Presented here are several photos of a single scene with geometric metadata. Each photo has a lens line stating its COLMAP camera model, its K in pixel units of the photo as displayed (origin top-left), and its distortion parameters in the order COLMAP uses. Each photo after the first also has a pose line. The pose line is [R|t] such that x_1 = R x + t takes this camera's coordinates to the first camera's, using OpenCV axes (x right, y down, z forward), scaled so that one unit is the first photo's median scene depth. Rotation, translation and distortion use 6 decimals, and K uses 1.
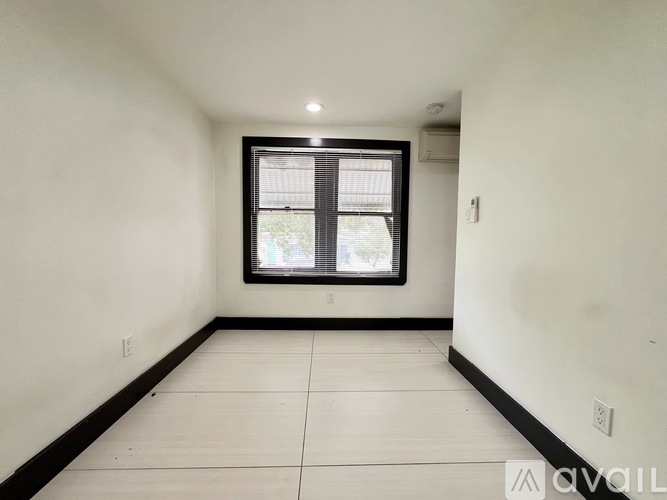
lens RADIAL K [[269.5, 0, 333.5], [0, 269.5, 250.0], [0, 0, 1]] dist [-0.001987, -0.000151]
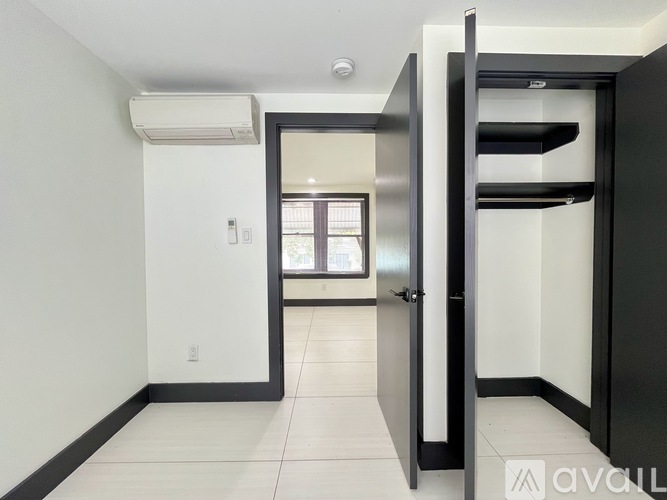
lens RADIAL K [[269.5, 0, 333.5], [0, 269.5, 250.0], [0, 0, 1]] dist [-0.001987, -0.000151]
pose [[0.999800, -0.019179, -0.005752, 0.057951], [0.019176, 0.999816, -0.000612, -0.046969], [0.005763, 0.000502, 0.999983, -0.648685]]
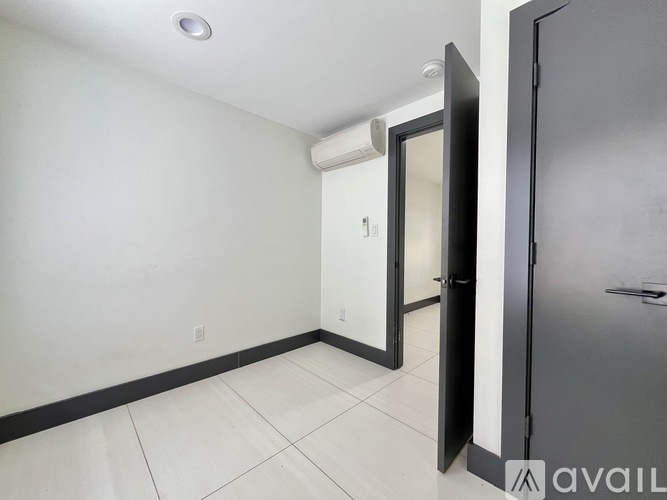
lens RADIAL K [[269.5, 0, 333.5], [0, 269.5, 250.0], [0, 0, 1]] dist [-0.001987, -0.000151]
pose [[0.680829, 0.006686, -0.732412, 5.779593], [-0.020065, 0.999753, -0.009525, 0.557088], [0.732168, 0.021181, 0.680795, -0.652408]]
